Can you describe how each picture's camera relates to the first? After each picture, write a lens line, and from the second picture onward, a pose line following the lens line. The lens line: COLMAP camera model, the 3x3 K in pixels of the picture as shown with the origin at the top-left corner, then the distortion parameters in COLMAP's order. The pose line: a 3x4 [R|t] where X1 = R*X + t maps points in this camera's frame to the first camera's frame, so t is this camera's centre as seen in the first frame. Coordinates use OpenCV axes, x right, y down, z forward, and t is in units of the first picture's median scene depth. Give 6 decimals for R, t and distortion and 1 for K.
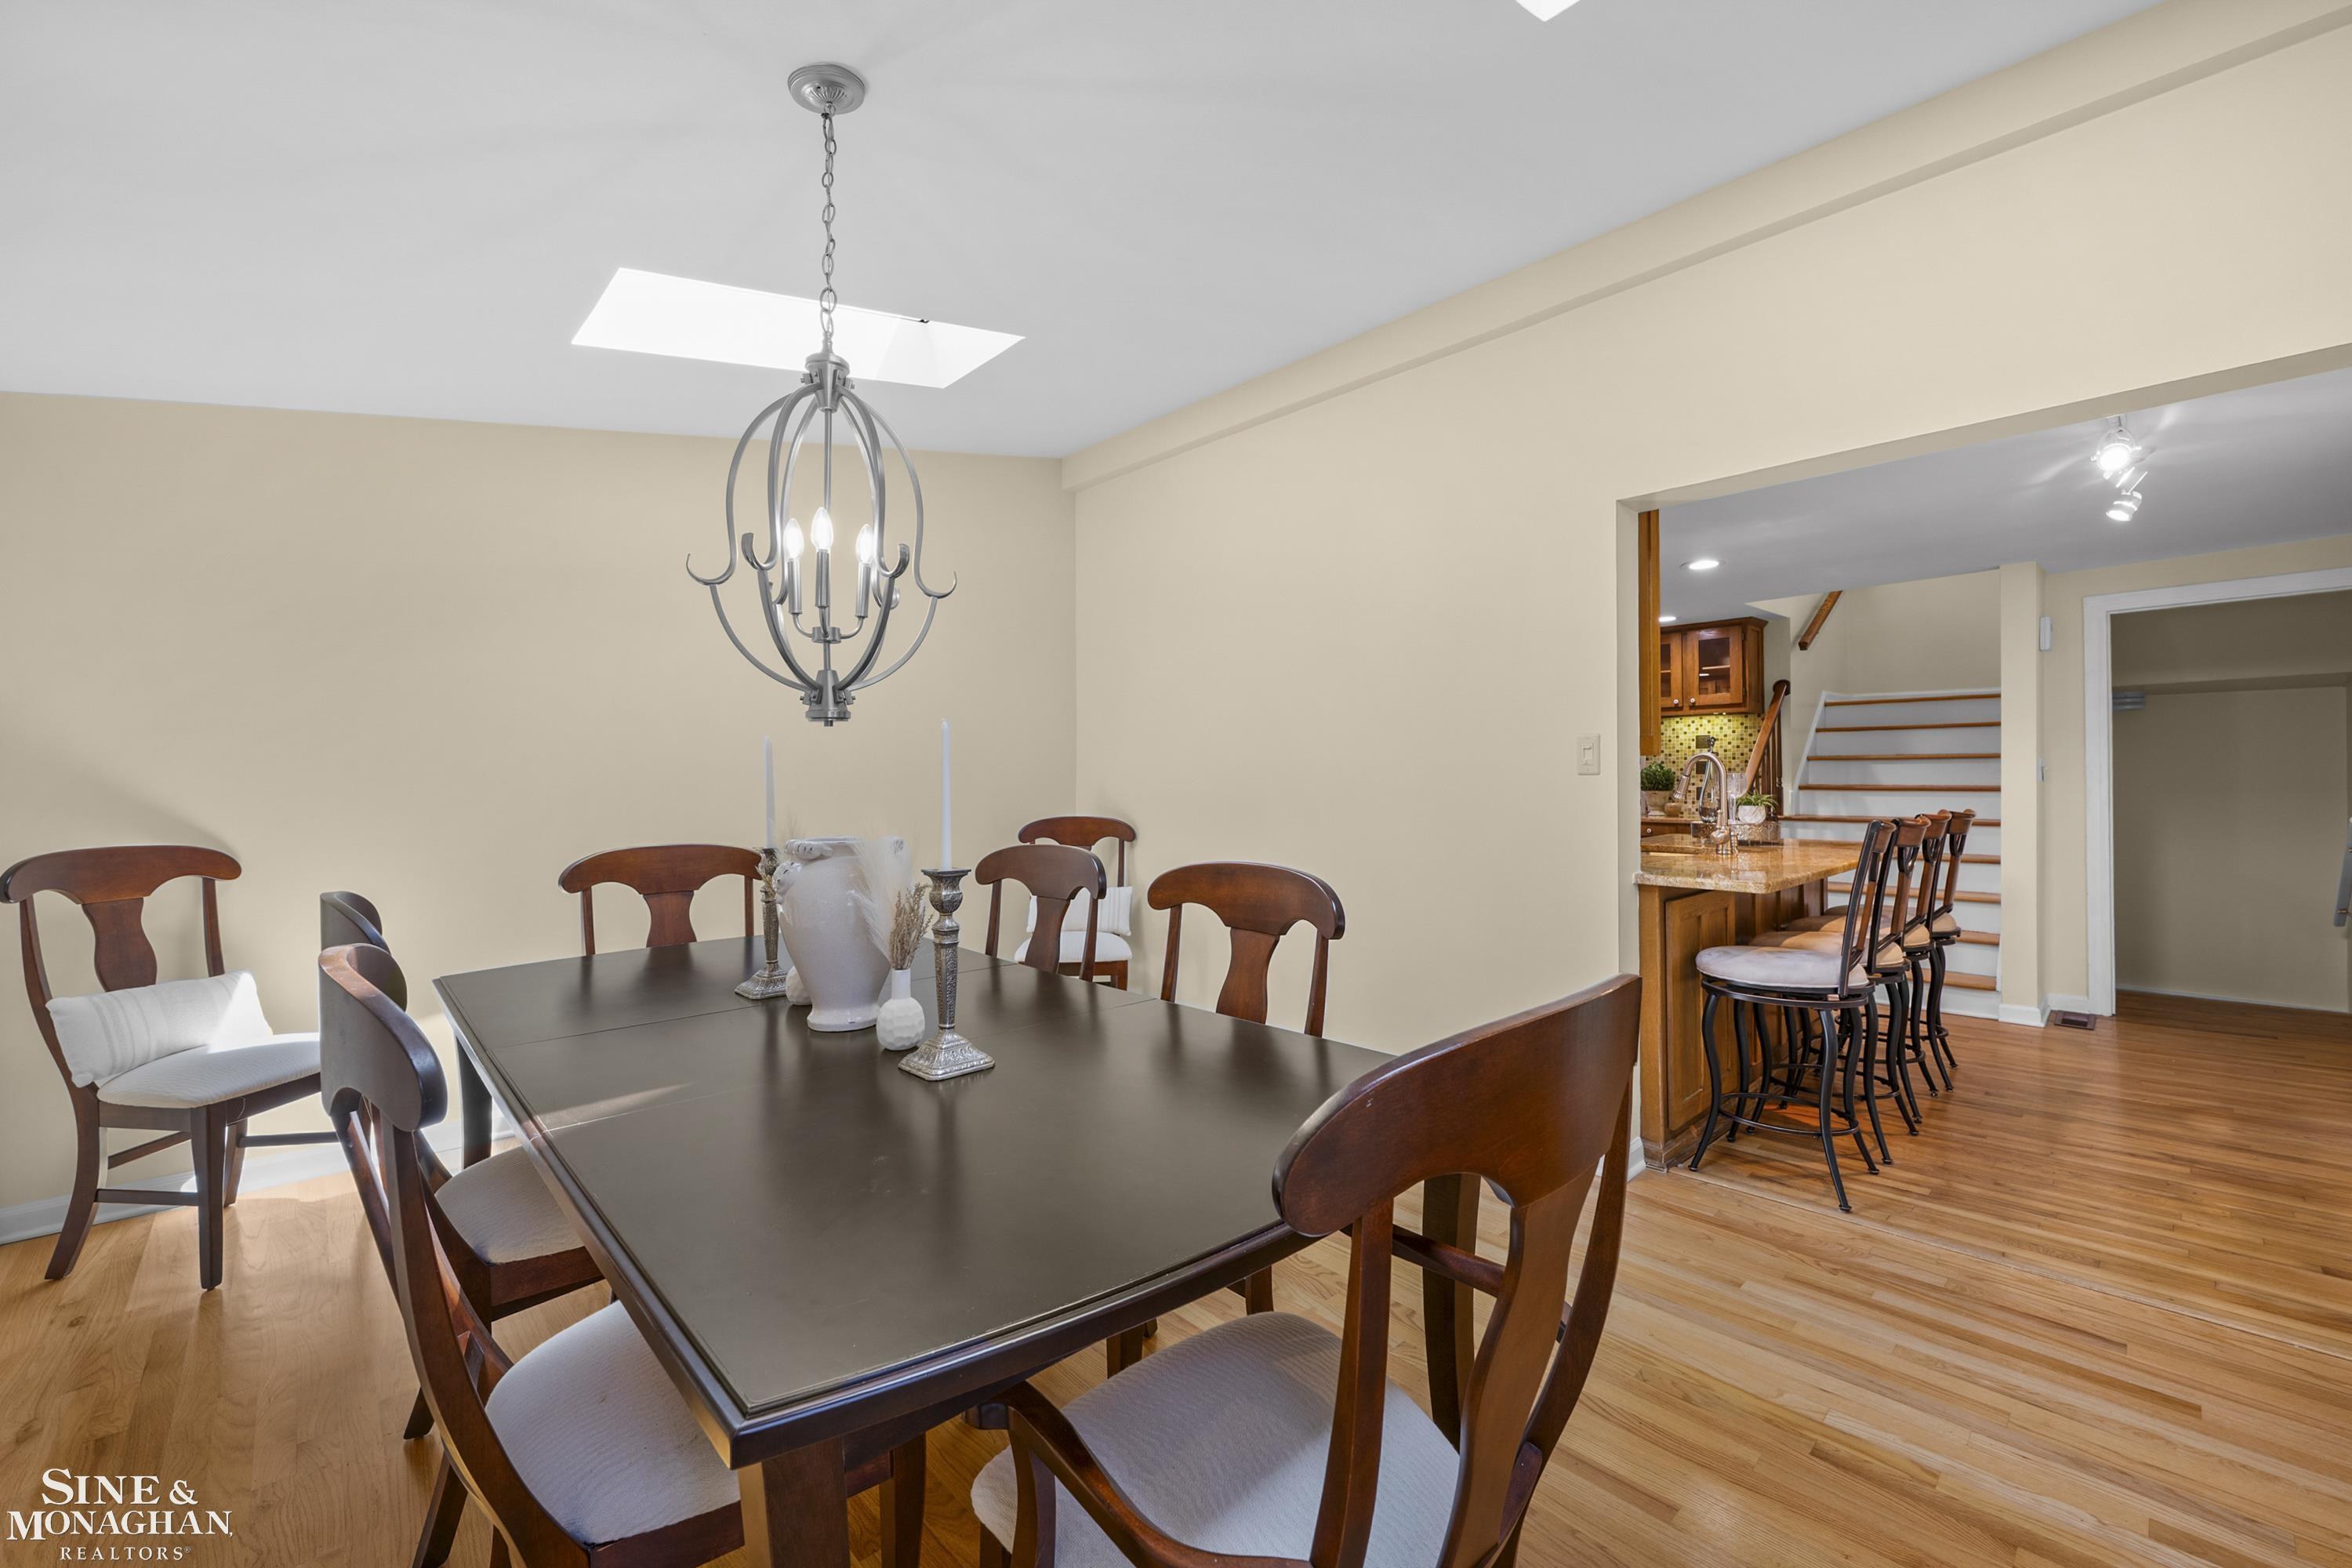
lens RADIAL K [[949.8, 0, 1181.3], [0, 949.8, 747.1], [0, 0, 1]] dist [-0.003164, -0.000618]
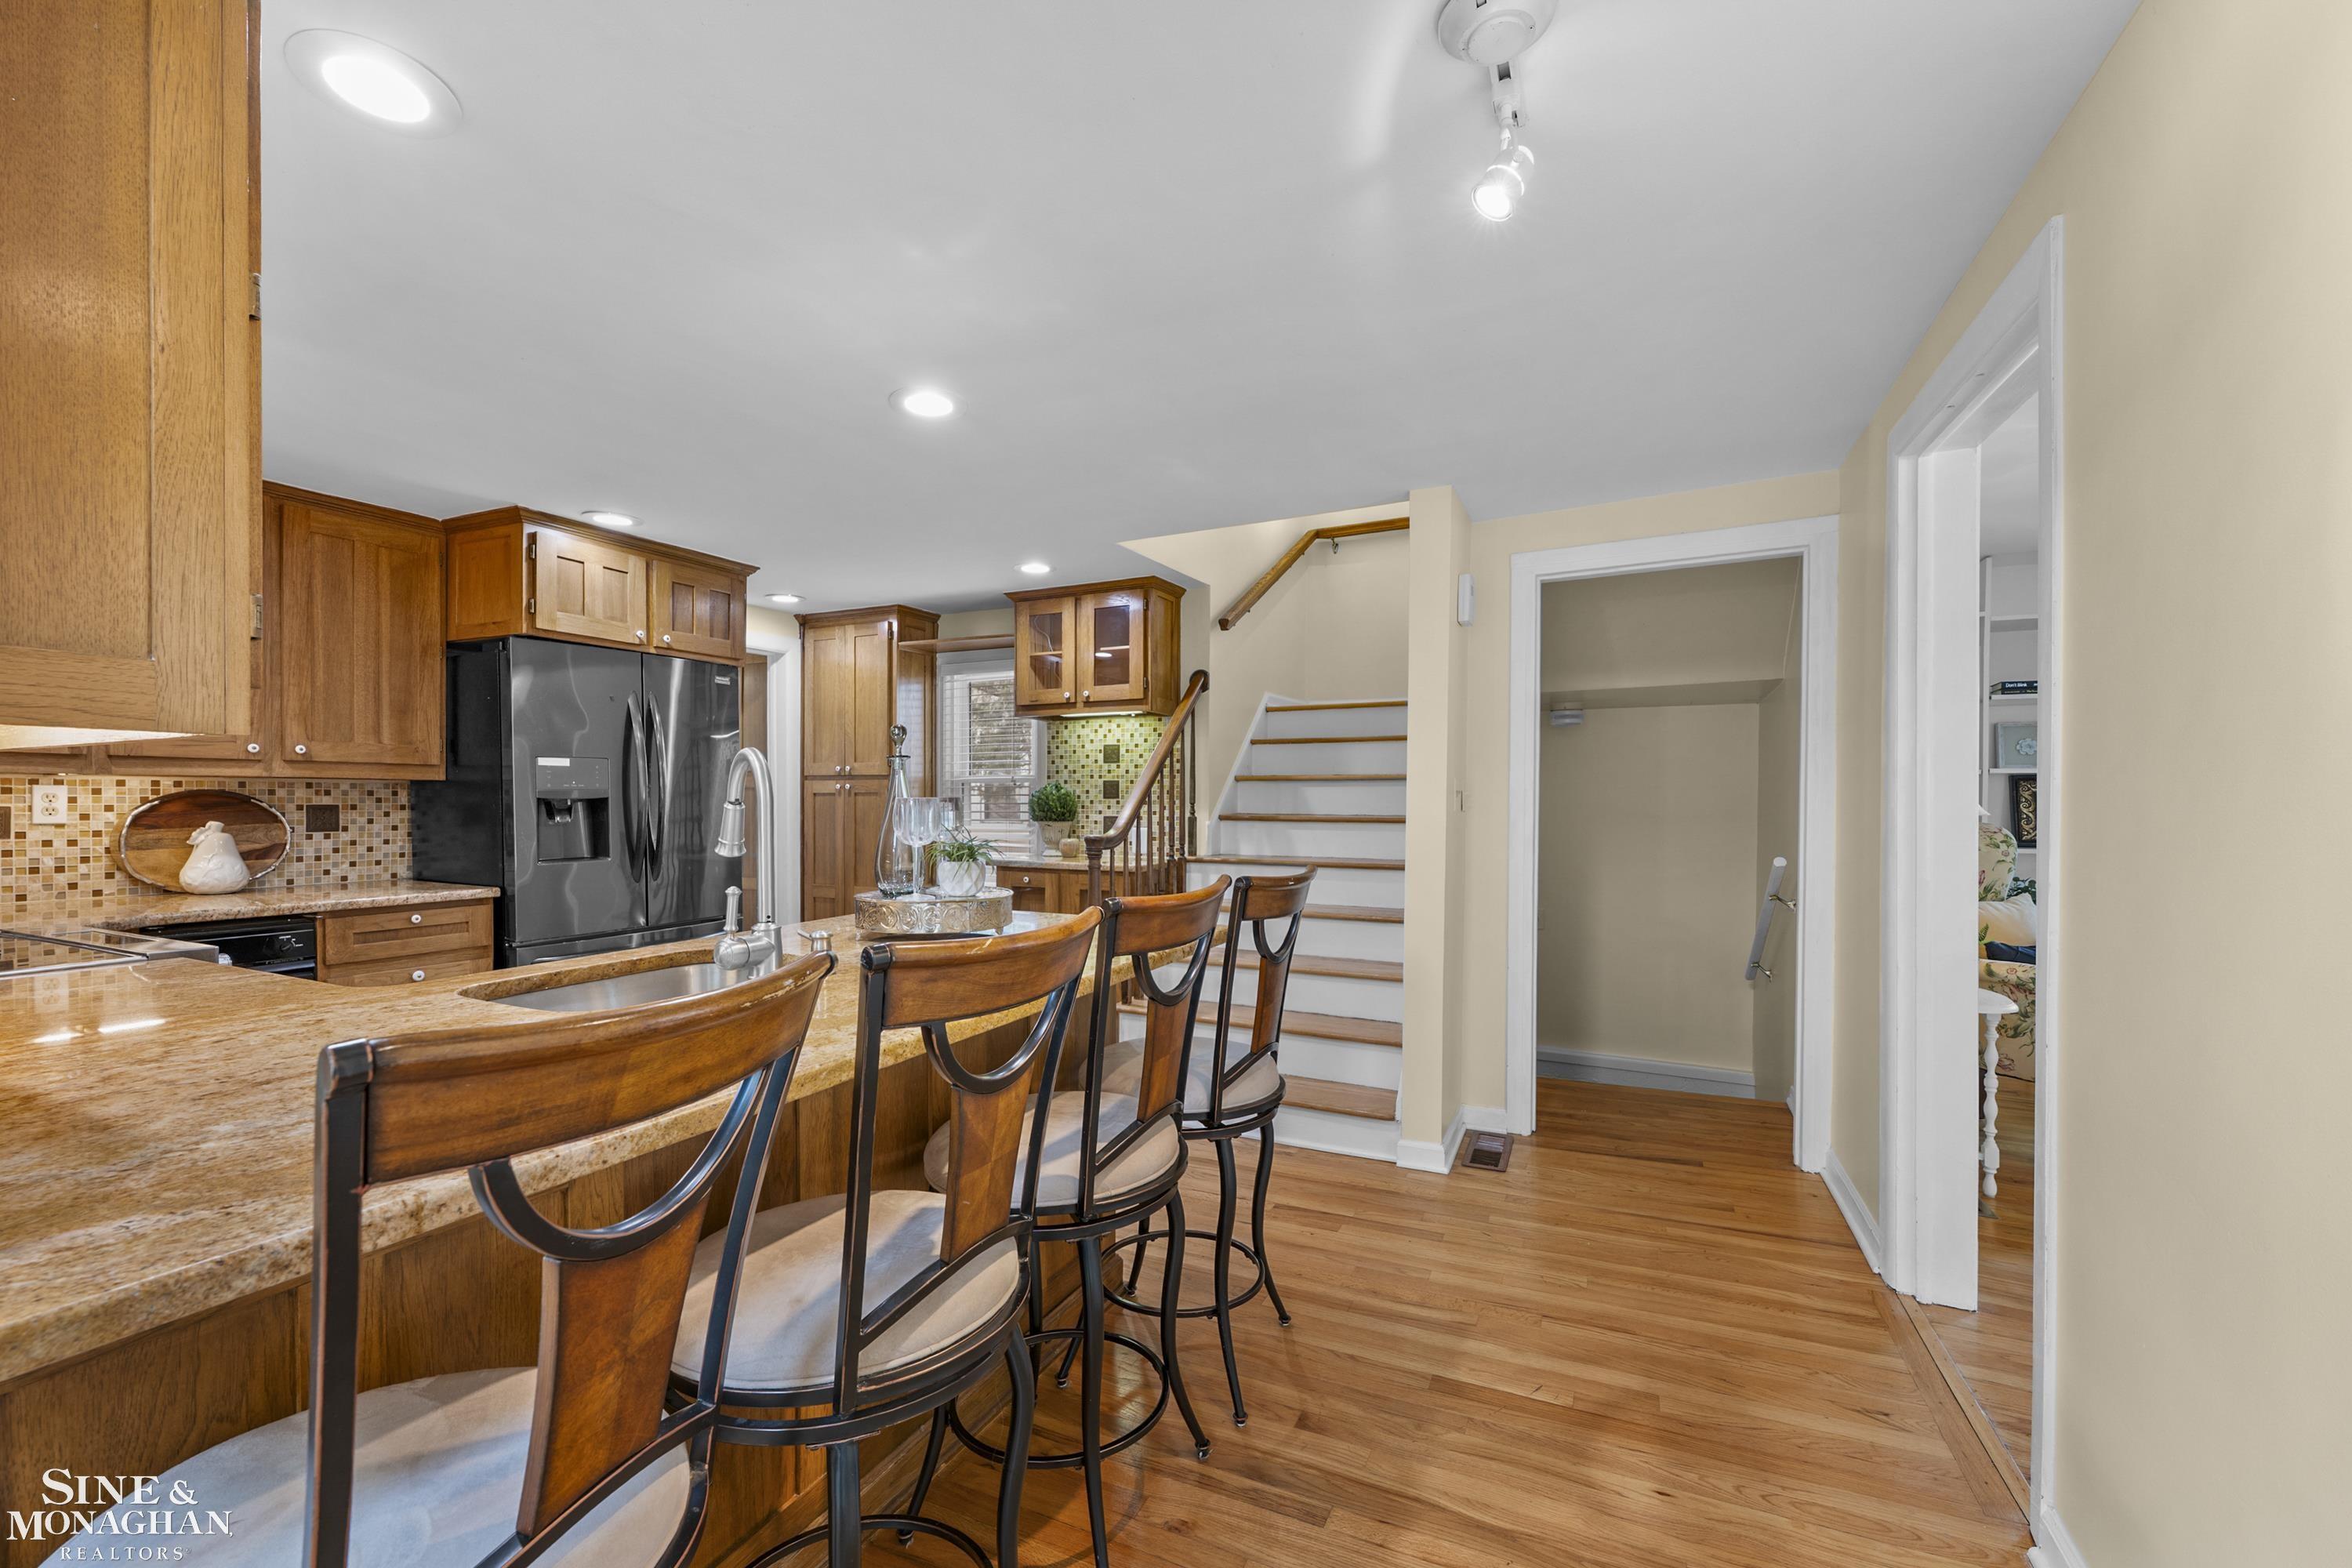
lens RADIAL K [[961.7, 0, 1176.0], [0, 961.7, 784.0], [0, 0, 1]] dist [-0.000898, -0.000295]
pose [[0.929533, 0.009477, 0.368618, 0.345893], [-0.017671, 0.999666, 0.018859, 0.002821], [-0.368316, -0.024044, 0.929390, 0.318181]]
